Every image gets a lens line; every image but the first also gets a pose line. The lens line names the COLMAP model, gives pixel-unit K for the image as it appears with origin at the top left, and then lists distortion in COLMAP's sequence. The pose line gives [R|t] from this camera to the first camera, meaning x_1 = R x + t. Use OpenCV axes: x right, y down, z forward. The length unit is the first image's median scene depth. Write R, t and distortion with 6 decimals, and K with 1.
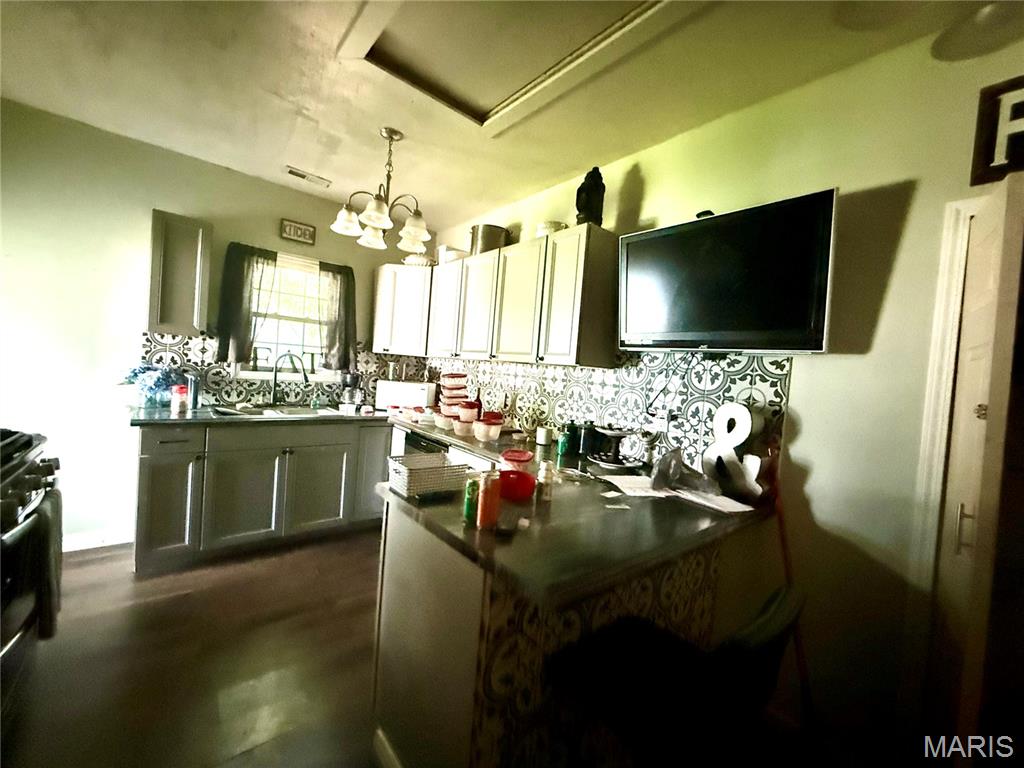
lens RADIAL K [[409.0, 0, 512.2], [0, 409.0, 382.1], [0, 0, 1]] dist [0.003421, -0.001507]
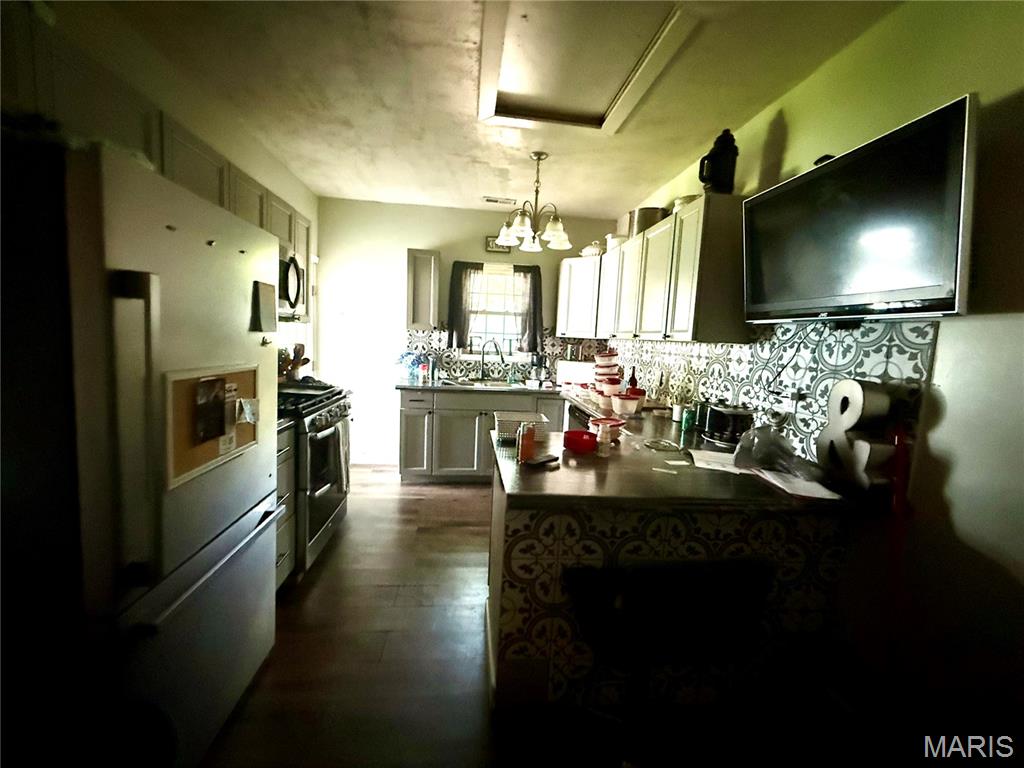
lens RADIAL K [[409.0, 0, 511.2], [0, 409.0, 381.6], [0, 0, 1]] dist [0.003421, -0.001507]
pose [[0.832146, 0.019888, -0.554199, 0.301176], [0.001812, 0.999254, 0.038581, 0.015267], [0.554553, -0.033109, 0.831489, -0.070246]]
